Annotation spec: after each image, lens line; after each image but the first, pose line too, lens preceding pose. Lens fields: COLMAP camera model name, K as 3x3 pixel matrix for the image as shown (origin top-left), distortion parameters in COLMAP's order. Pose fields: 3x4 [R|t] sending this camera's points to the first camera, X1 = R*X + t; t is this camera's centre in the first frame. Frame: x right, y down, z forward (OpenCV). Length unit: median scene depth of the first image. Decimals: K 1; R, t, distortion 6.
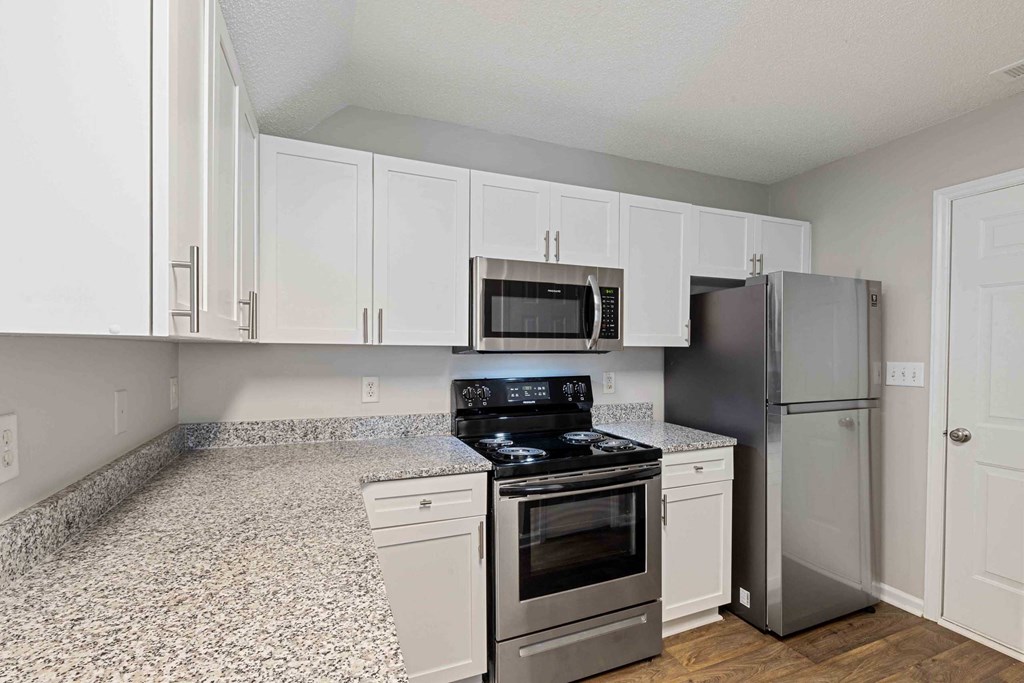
lens RADIAL K [[459.7, 0, 517.4], [0, 459.7, 351.2], [0, 0, 1]] dist [0.011596, -0.000234]
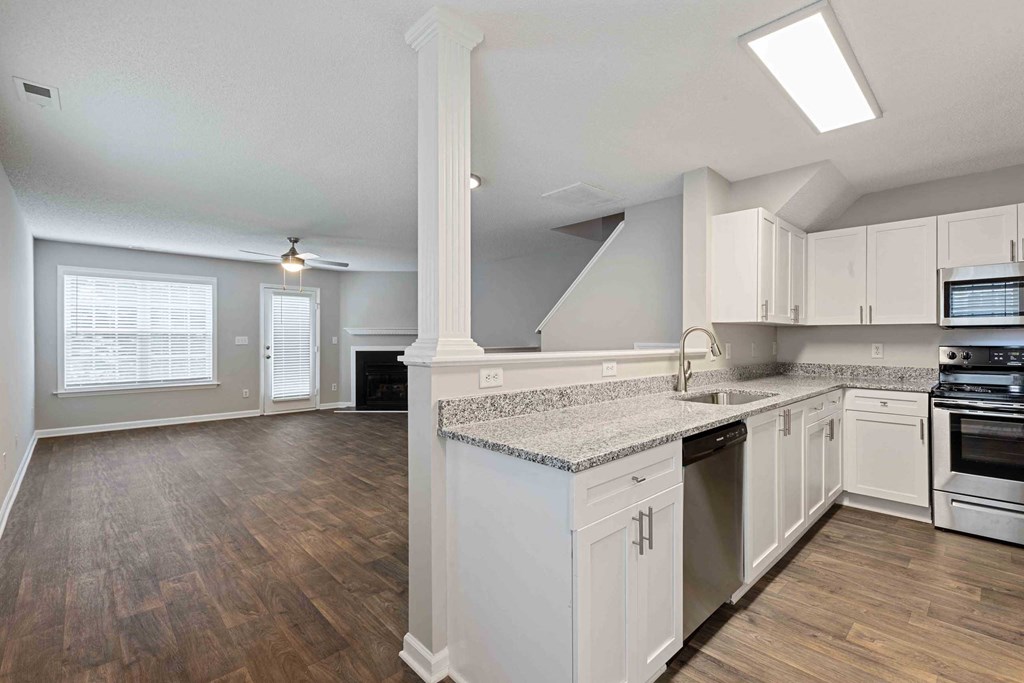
lens RADIAL K [[459.7, 0, 515.0], [0, 459.7, 344.3], [0, 0, 1]] dist [0.011596, -0.000234]
pose [[0.355826, 0.007373, -0.934523, 0.967799], [-0.003537, 0.999972, 0.006543, 0.061326], [0.934546, 0.000977, 0.355842, -1.053051]]
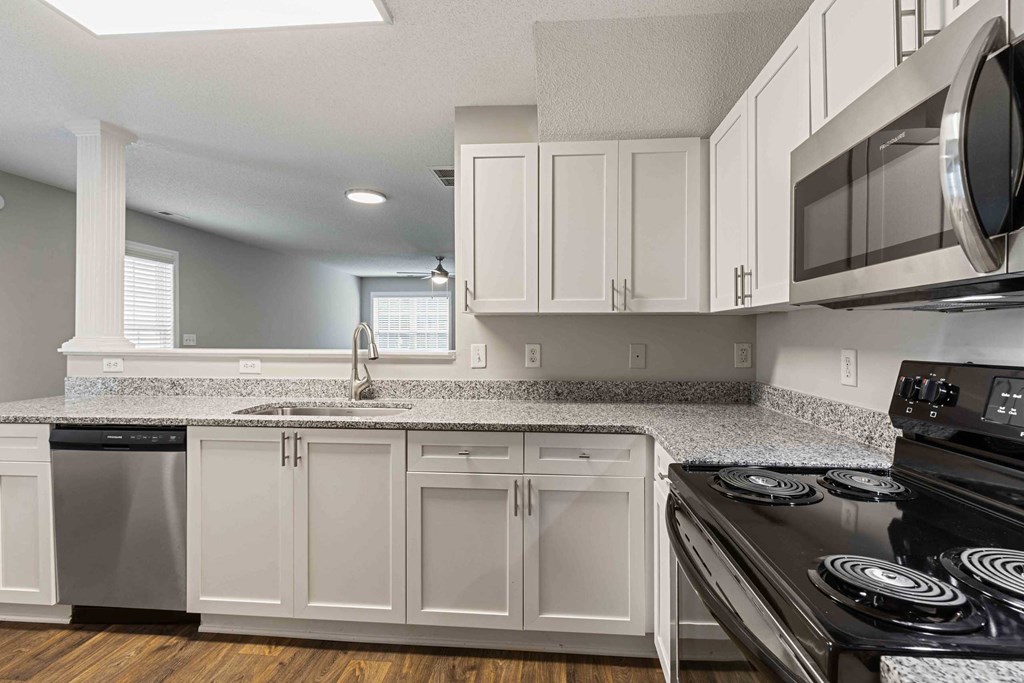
lens RADIAL K [[459.7, 0, 509.9], [0, 459.7, 339.9], [0, 0, 1]] dist [0.011596, -0.000234]
pose [[-0.476672, 0.001656, -0.879080, 0.665634], [-0.007317, 0.999956, 0.005851, 0.046592], [0.879051, 0.009222, -0.476639, 1.025271]]
